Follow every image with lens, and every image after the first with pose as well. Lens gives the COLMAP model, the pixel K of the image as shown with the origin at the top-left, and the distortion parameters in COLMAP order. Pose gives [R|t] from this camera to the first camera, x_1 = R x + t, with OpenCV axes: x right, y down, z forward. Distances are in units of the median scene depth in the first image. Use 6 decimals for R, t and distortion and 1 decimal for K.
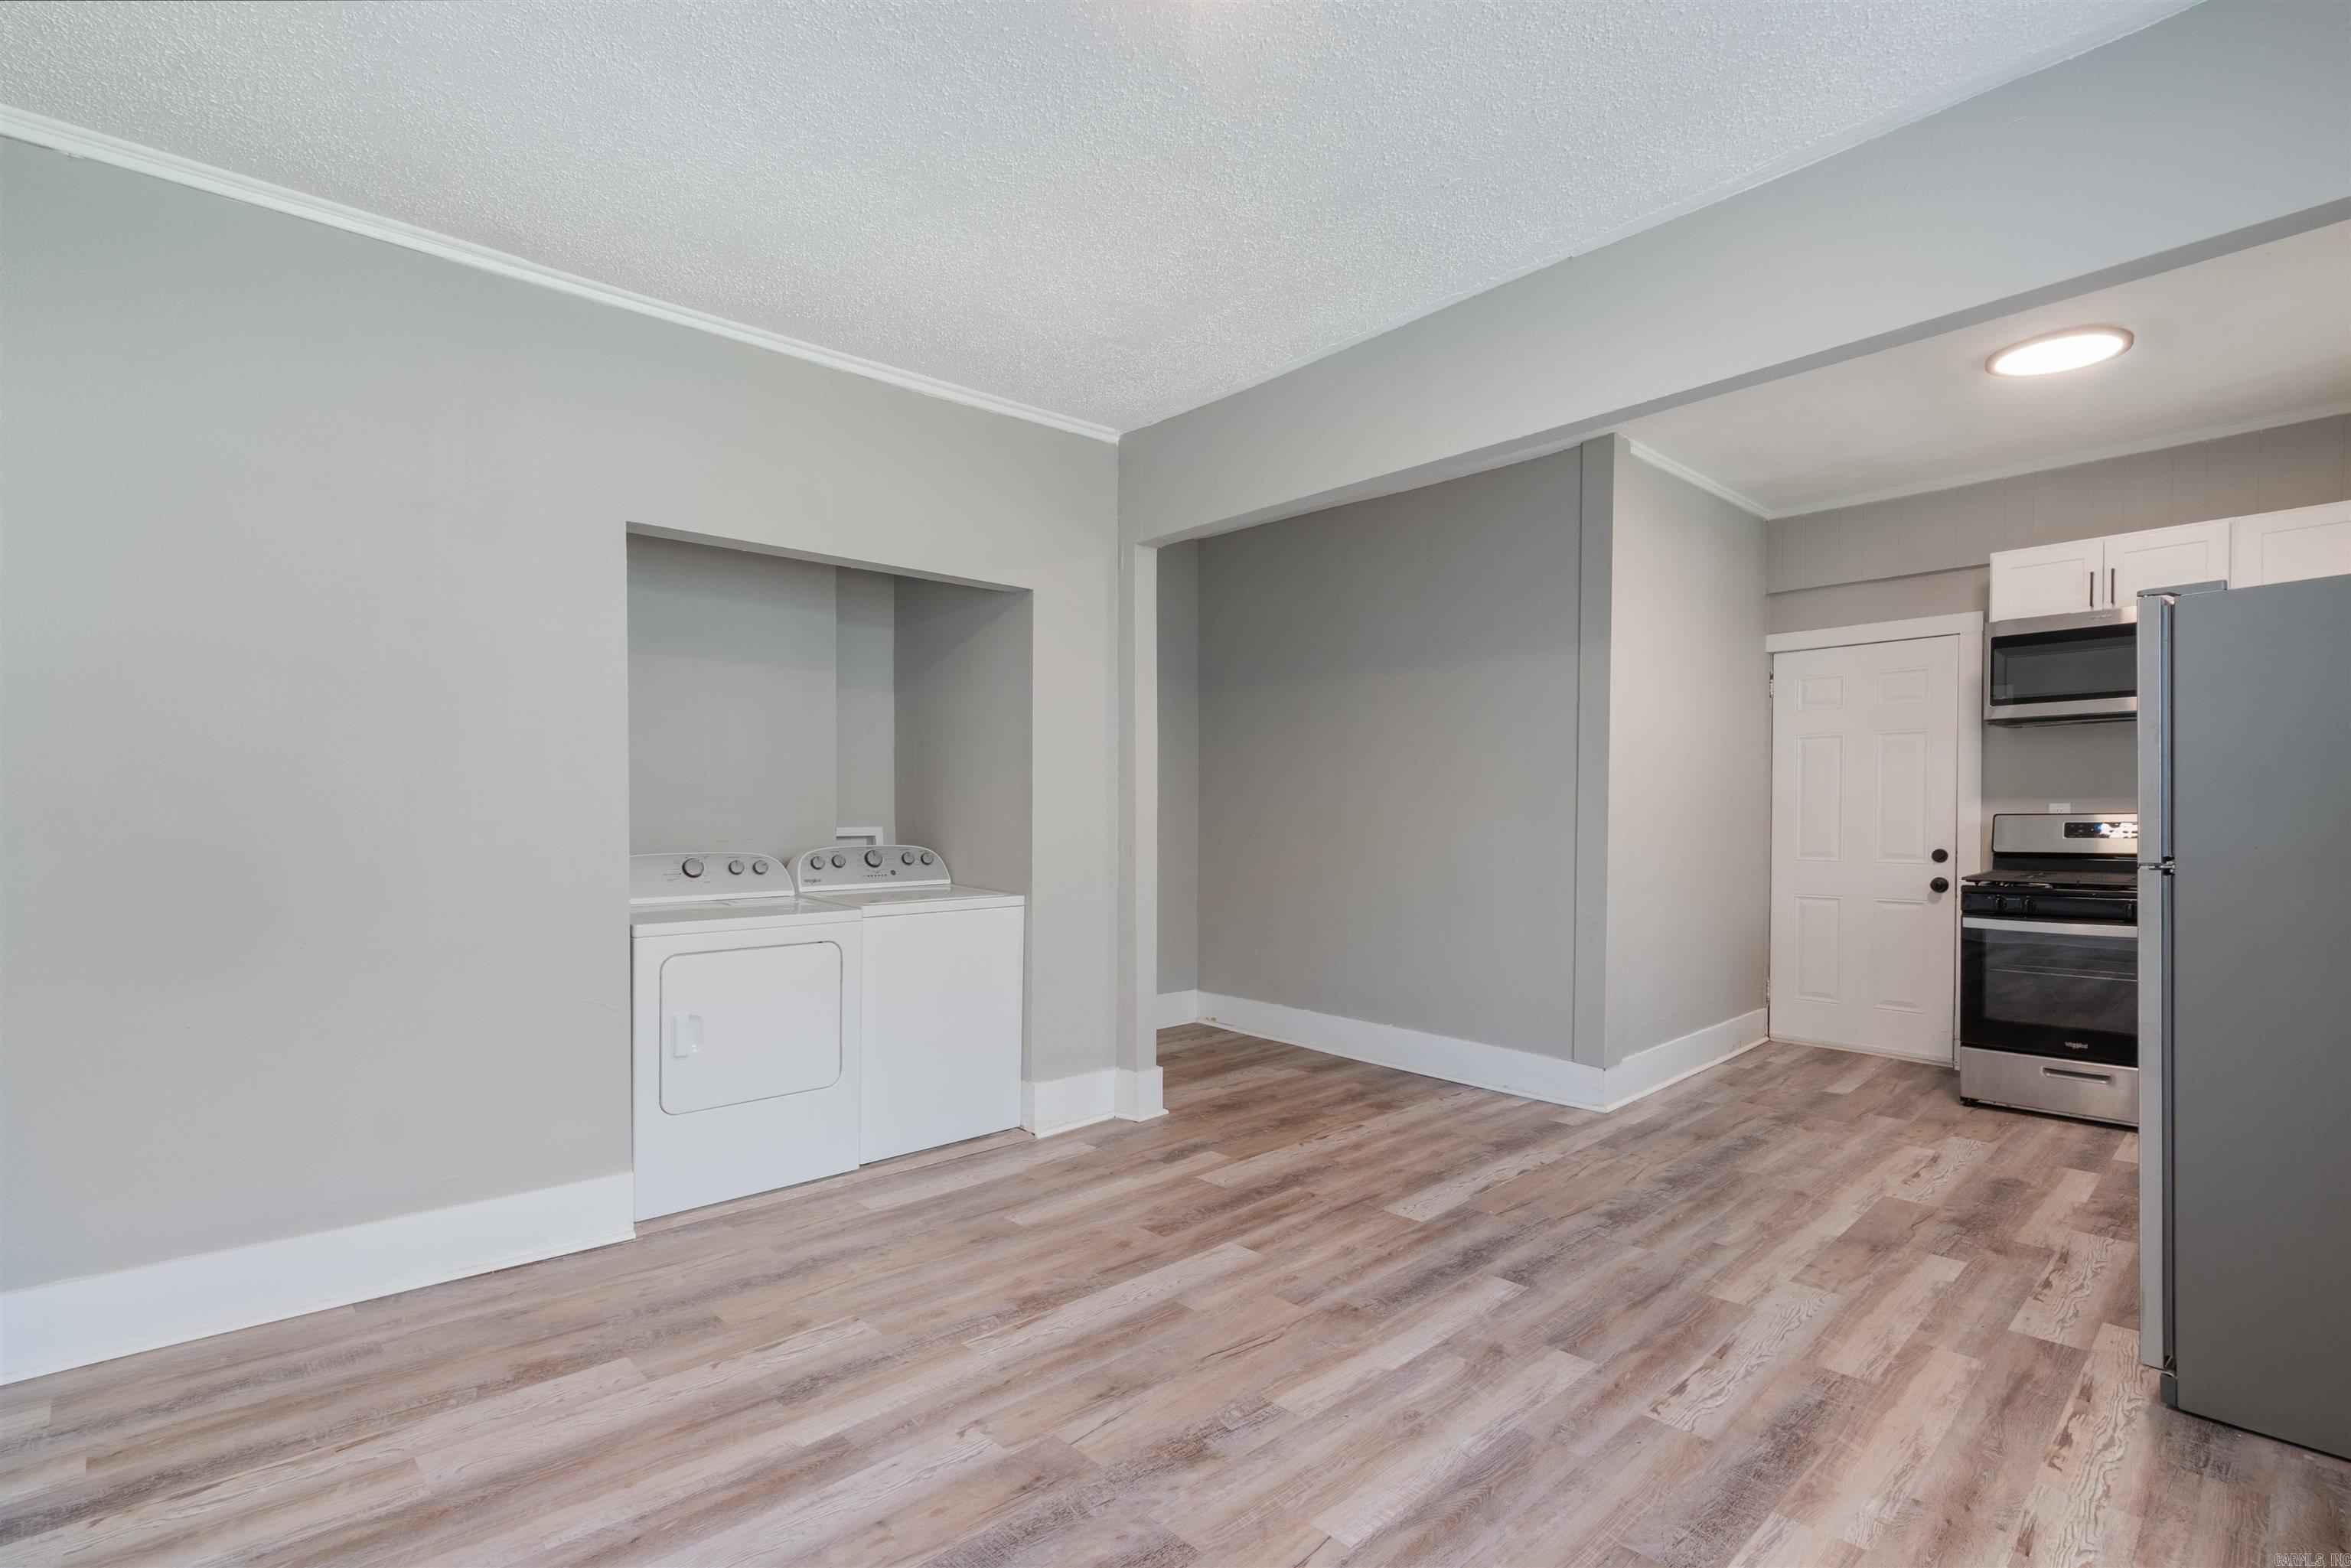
lens RADIAL K [[1111.4, 0, 1152.2], [0, 1111.4, 818.4], [0, 0, 1]] dist [-0.001858, 0.000455]
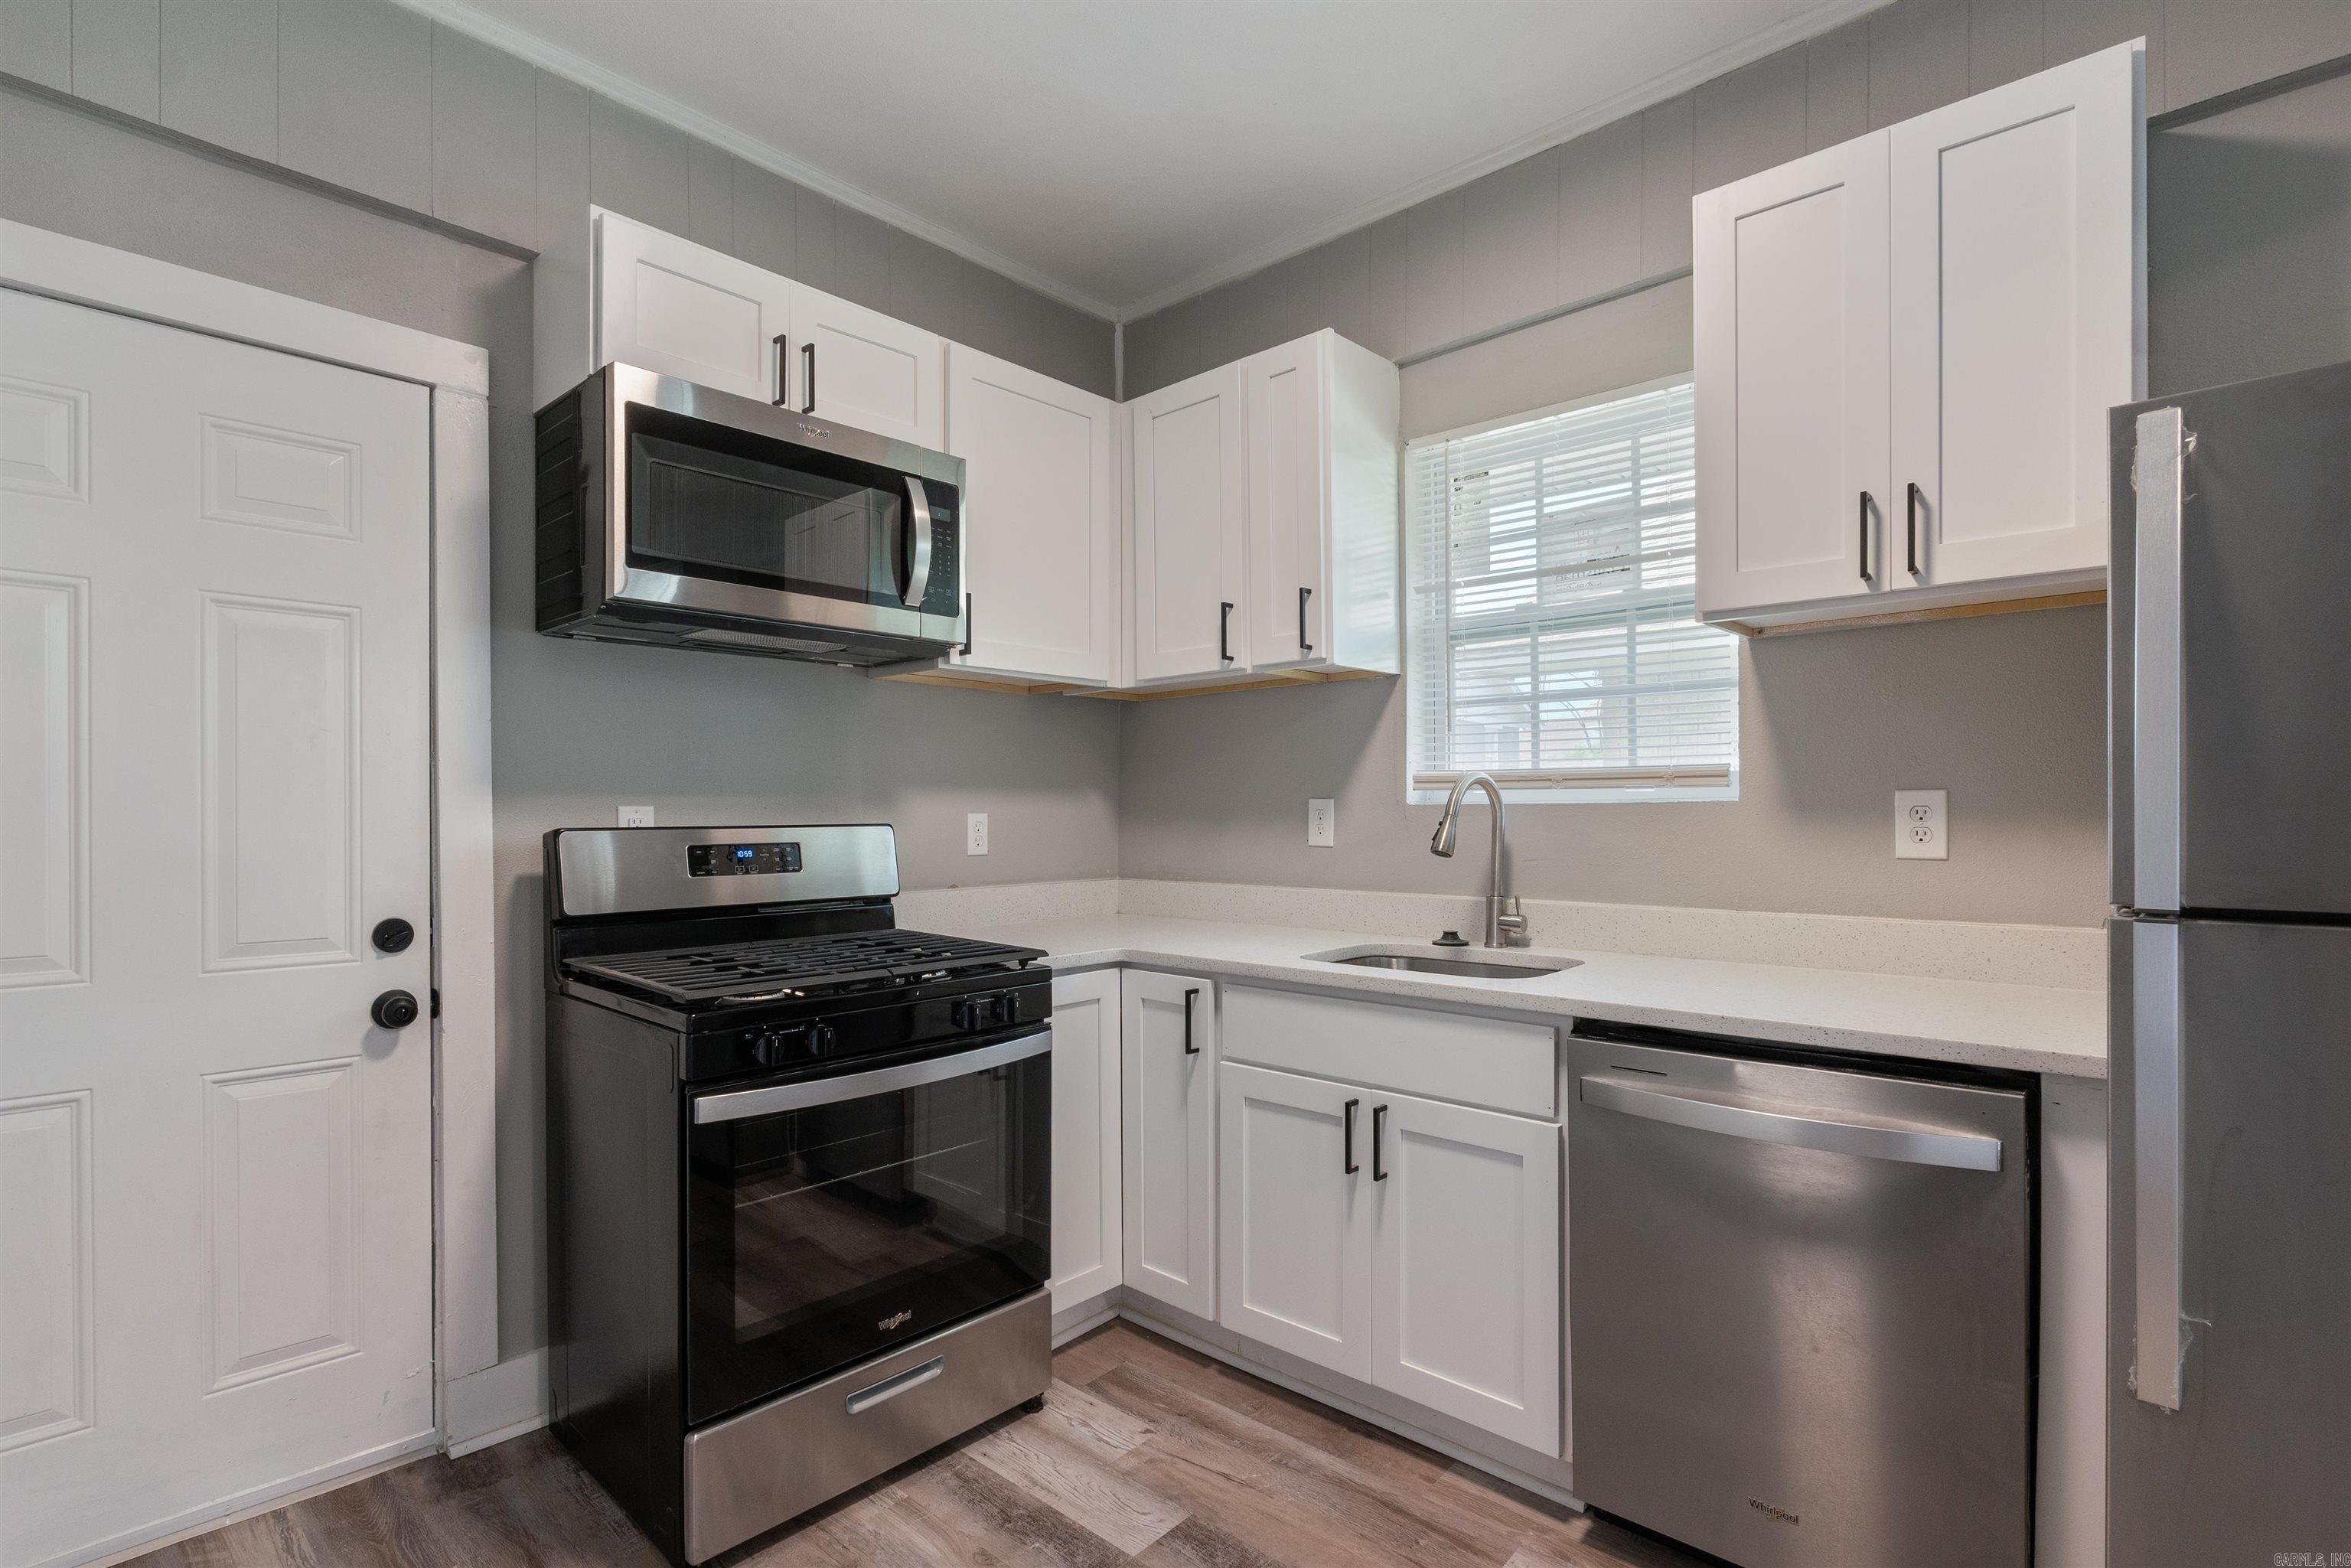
lens RADIAL K [[1111.4, 0, 1152.2], [0, 1111.4, 818.4], [0, 0, 1]] dist [-0.001858, 0.000455]
pose [[-0.090277, 0.002918, 0.995912, 0.438501], [0.009731, 0.999951, -0.002048, -0.006503], [-0.995869, 0.009506, -0.090301, 1.150329]]
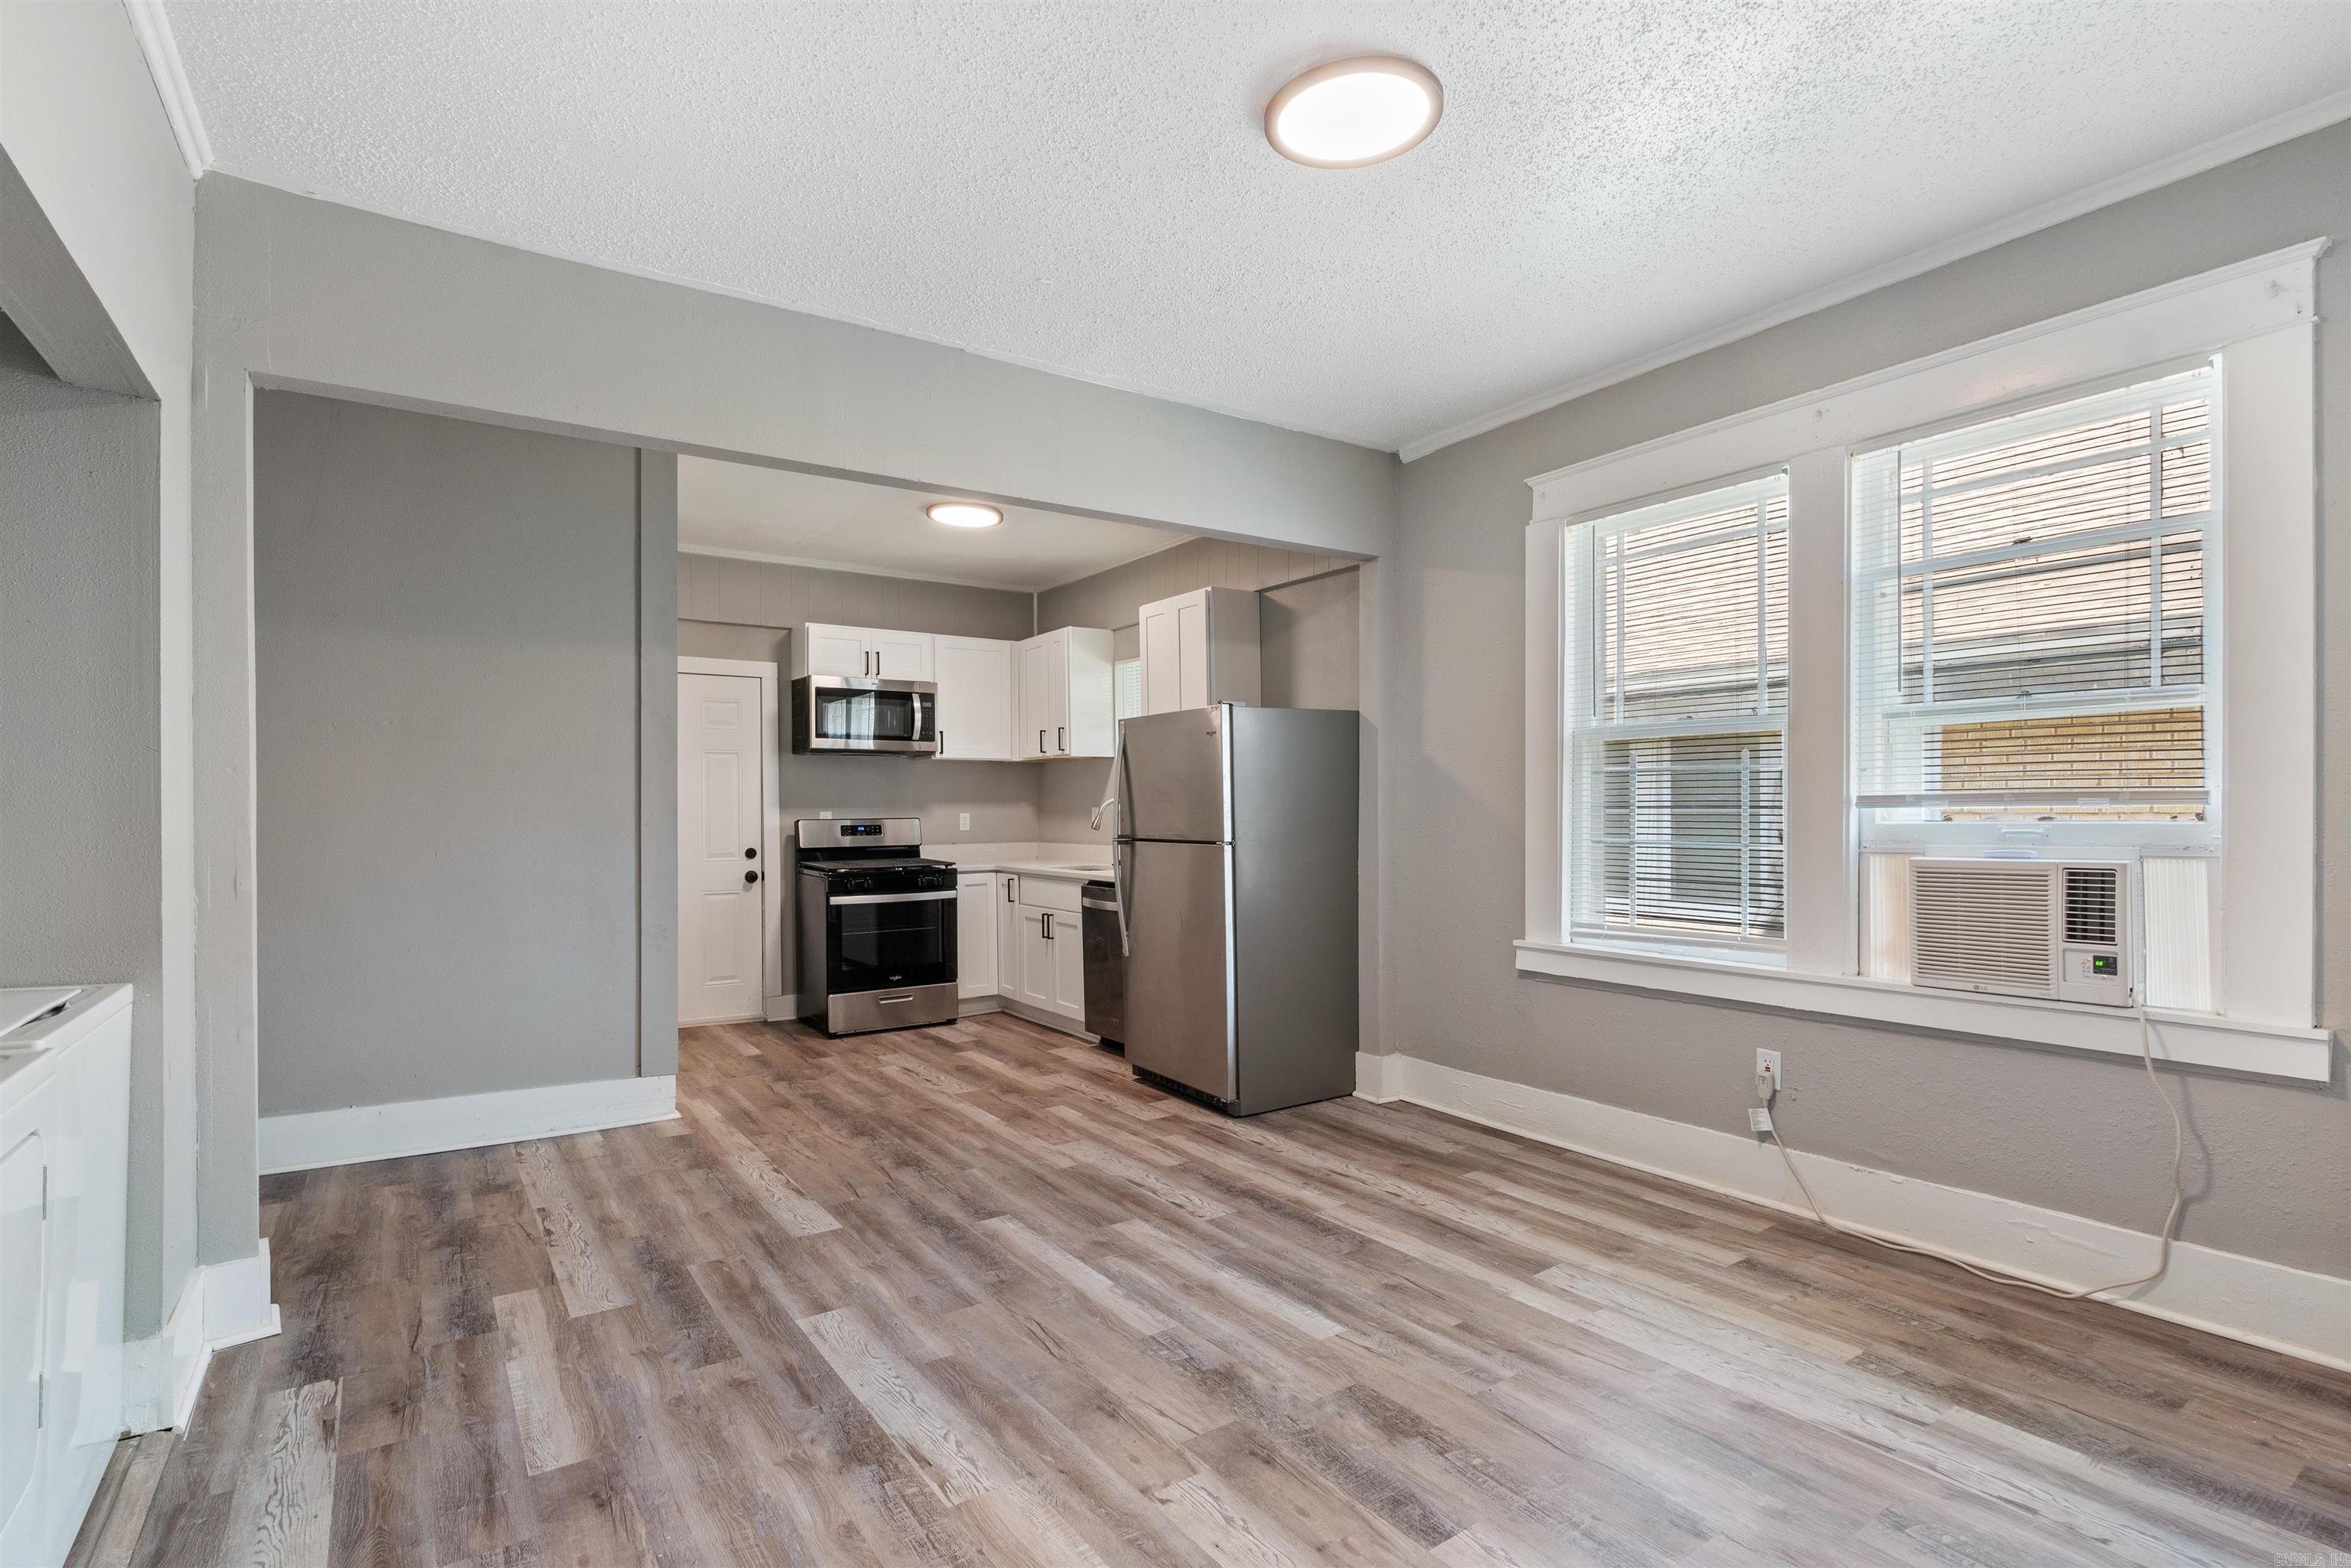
lens RADIAL K [[1111.4, 0, 1152.2], [0, 1111.4, 818.4], [0, 0, 1]] dist [-0.001858, 0.000455]
pose [[0.142827, -0.002497, 0.989745, -0.689459], [0.010930, 0.999940, 0.000945, -0.002482], [-0.989687, 0.010683, 0.142846, 0.564248]]
